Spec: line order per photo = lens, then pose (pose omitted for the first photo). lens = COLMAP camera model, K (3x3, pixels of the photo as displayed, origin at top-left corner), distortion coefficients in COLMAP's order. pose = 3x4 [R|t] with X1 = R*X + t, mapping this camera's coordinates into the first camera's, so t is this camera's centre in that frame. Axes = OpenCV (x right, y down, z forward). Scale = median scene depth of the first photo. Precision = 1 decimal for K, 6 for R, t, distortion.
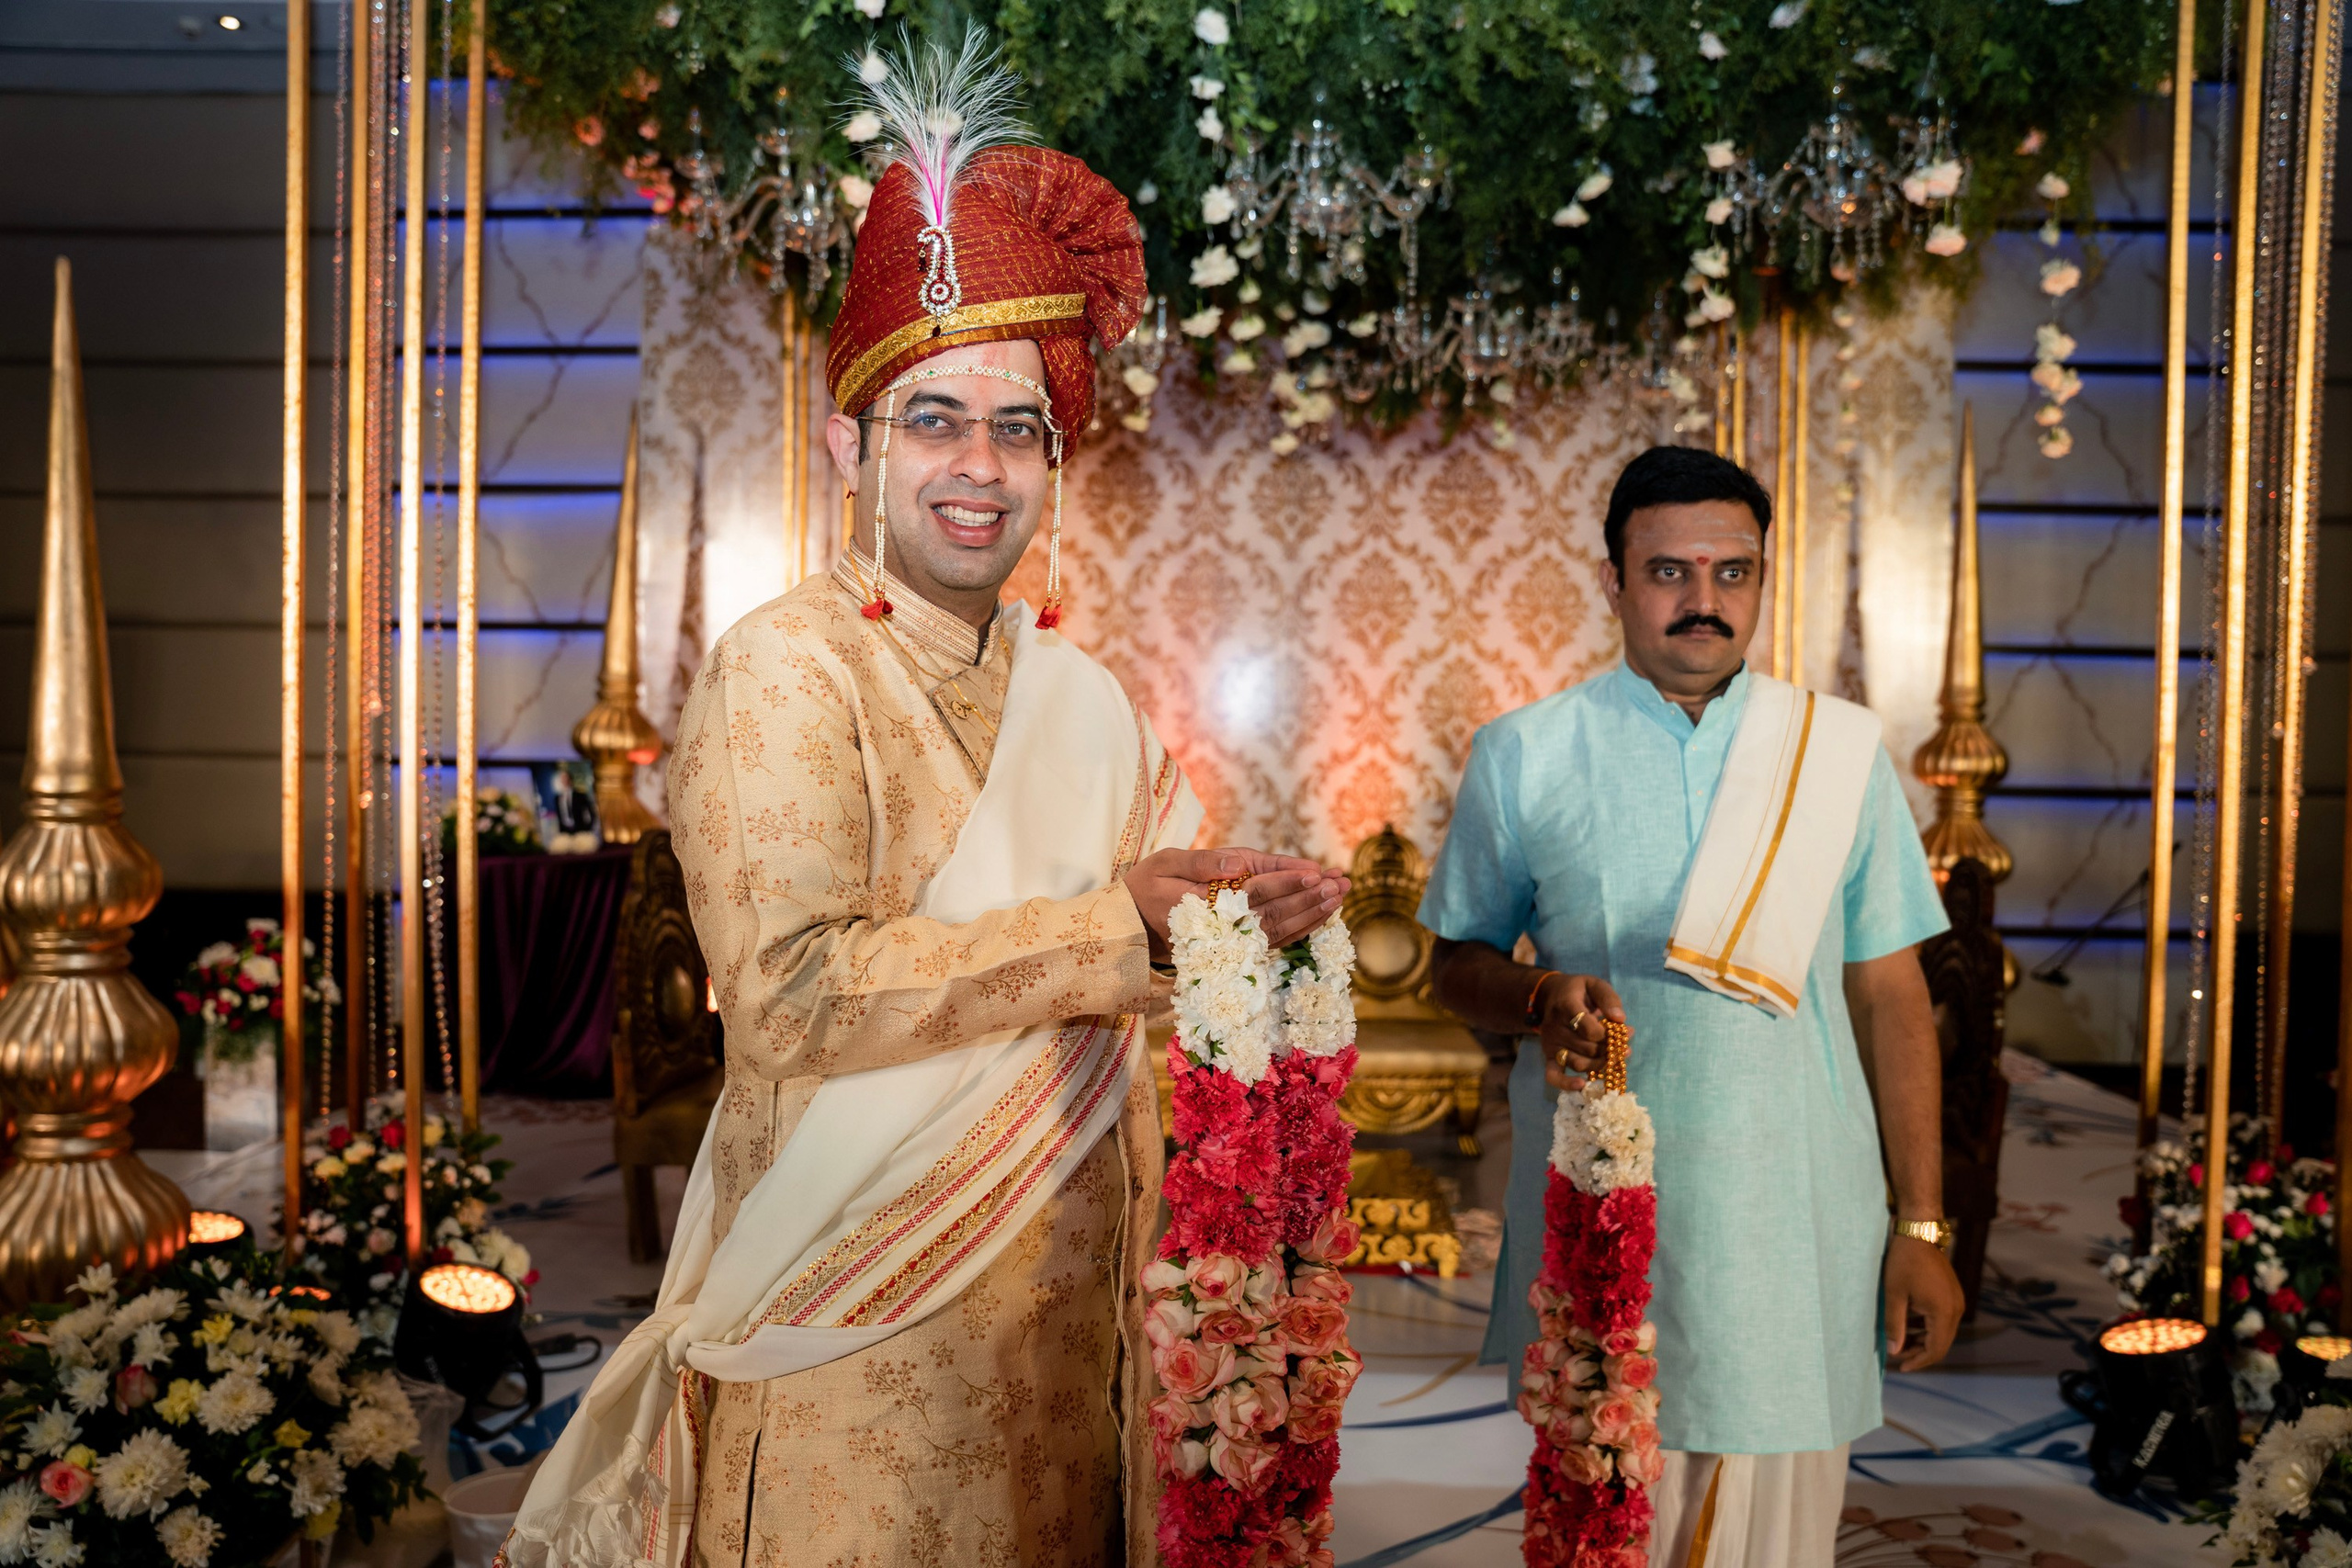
lens RADIAL K [[1896.8, 0, 1176.5], [0, 1896.8, 787.2], [0, 0, 1]] dist [0.000434, 0.000247]
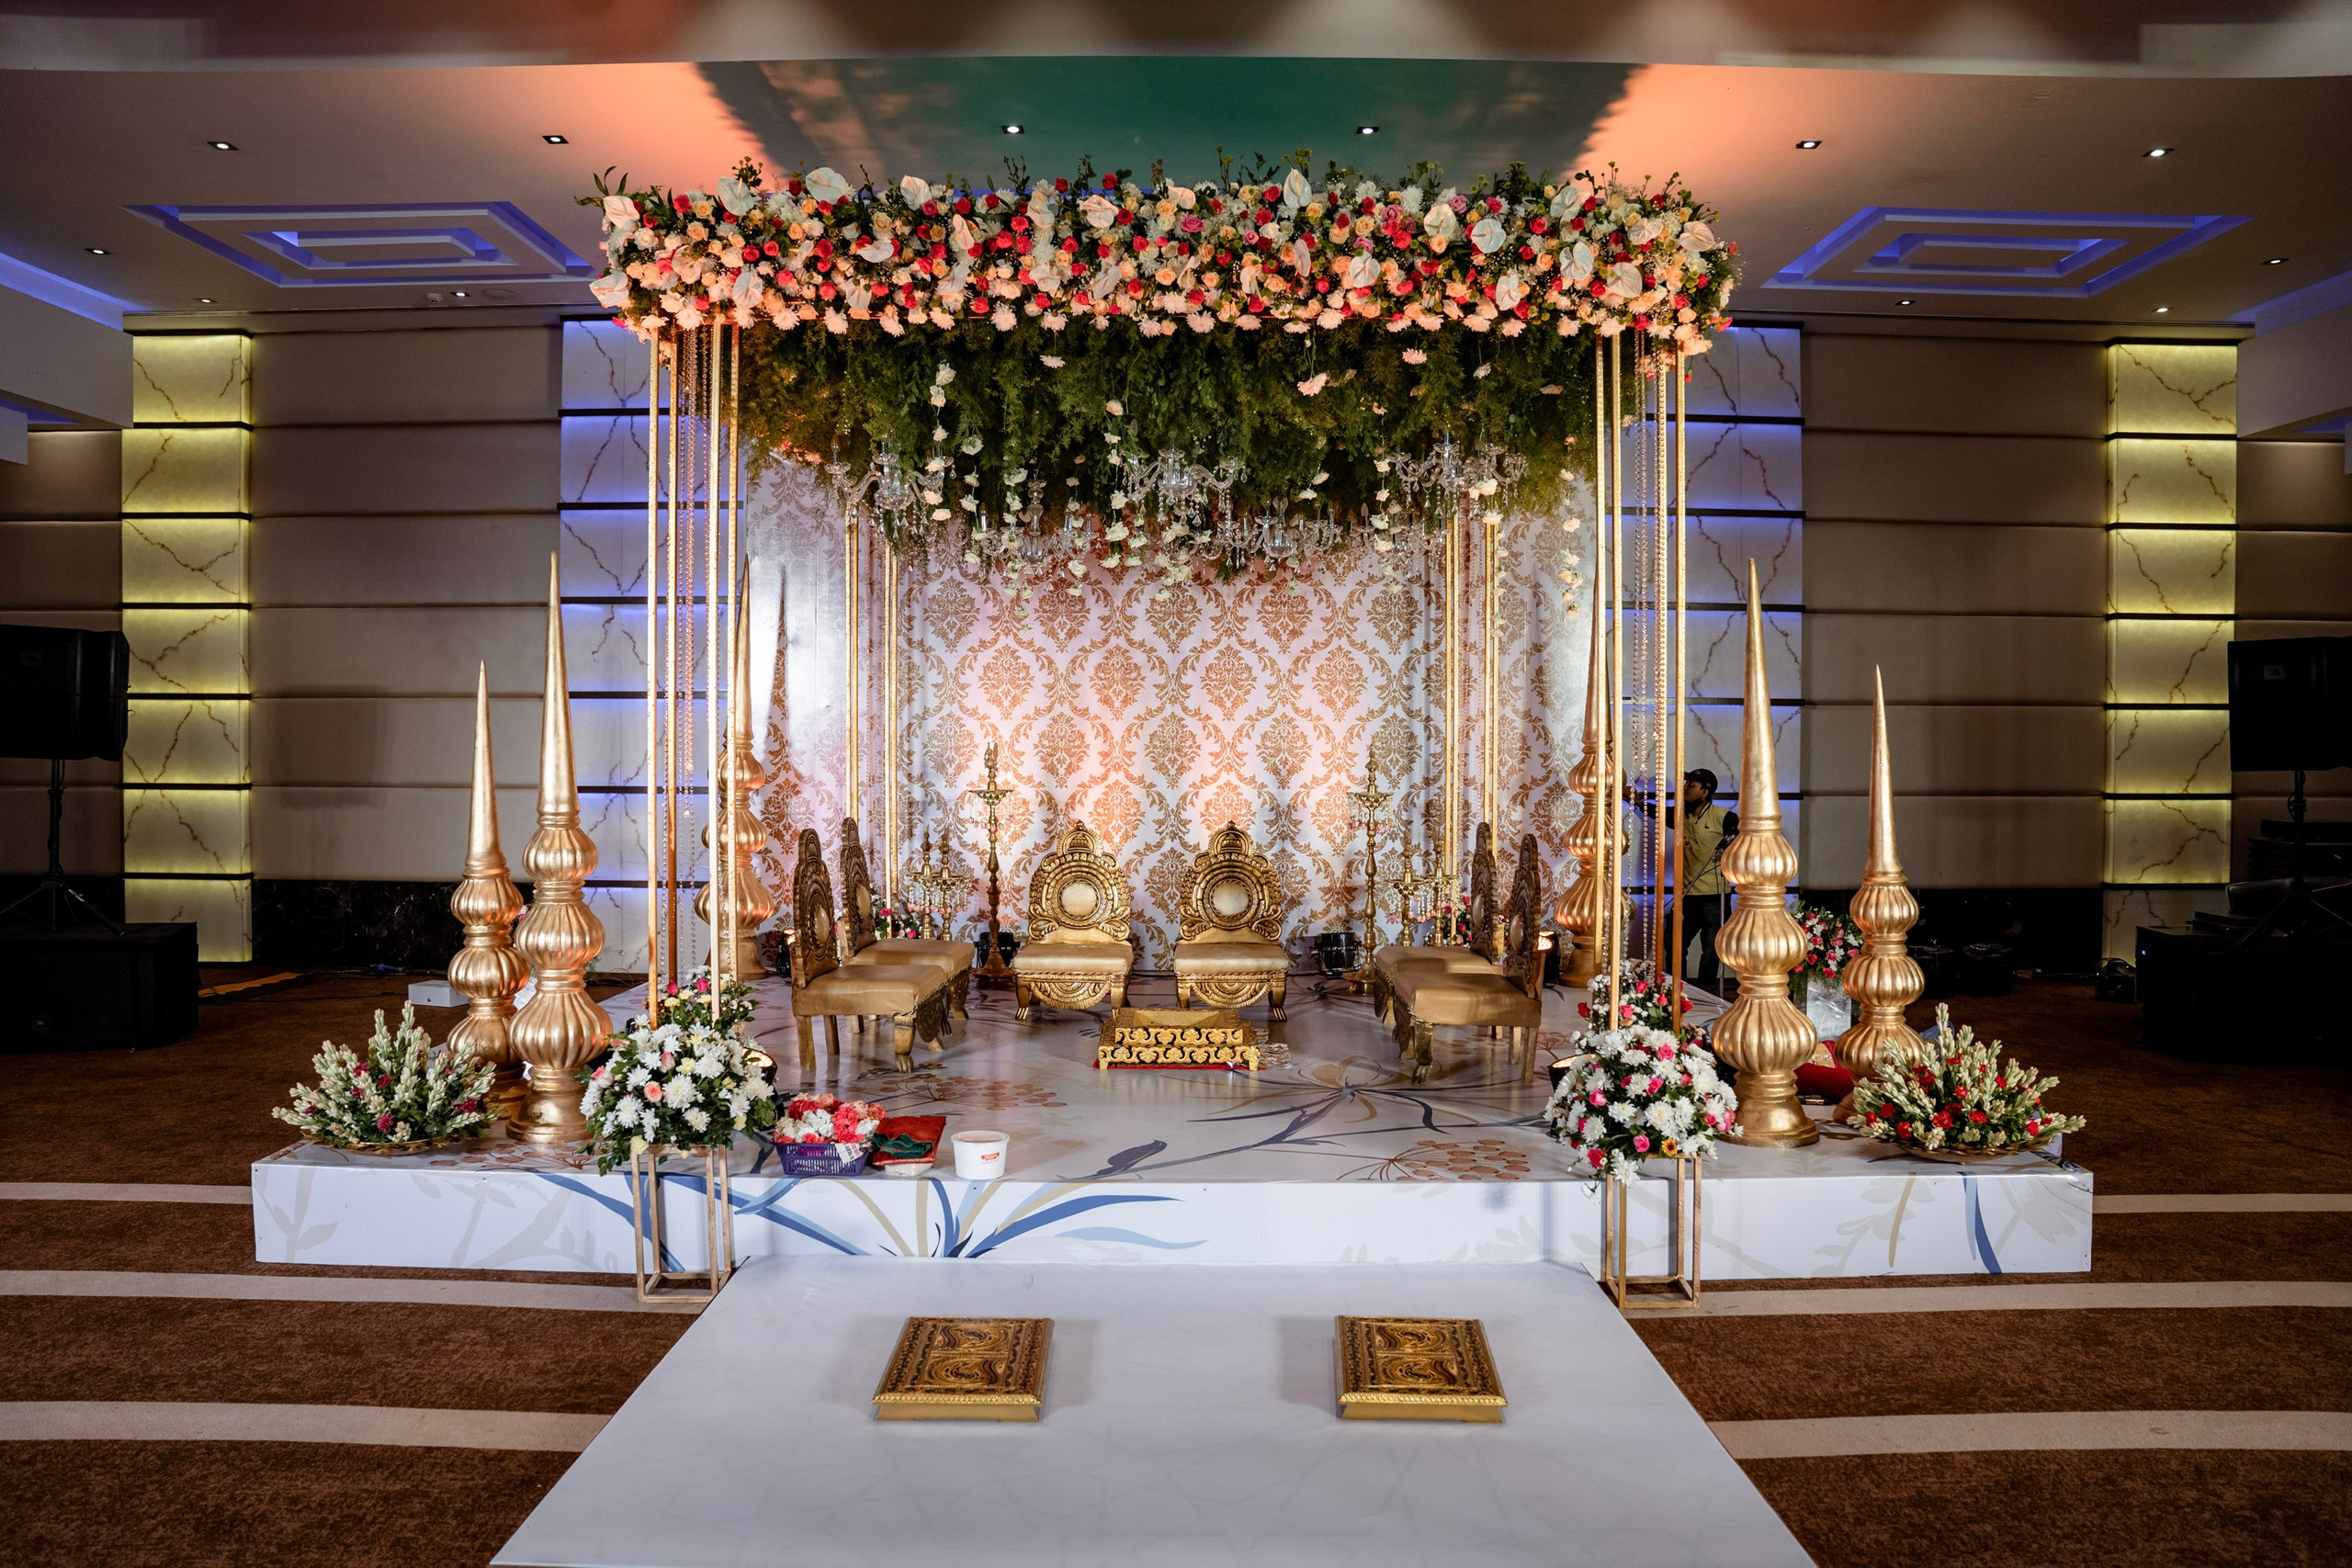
lens RADIAL K [[1595.6, 0, 1177.9], [0, 1595.6, 779.5], [0, 0, 1]] dist [-0.052613, 0.017441]
pose [[0.998750, -0.012585, 0.048375, 0.000095], [0.013134, 0.999853, -0.011064, -0.002215], [-0.048229, 0.011685, 0.998768, -0.291237]]
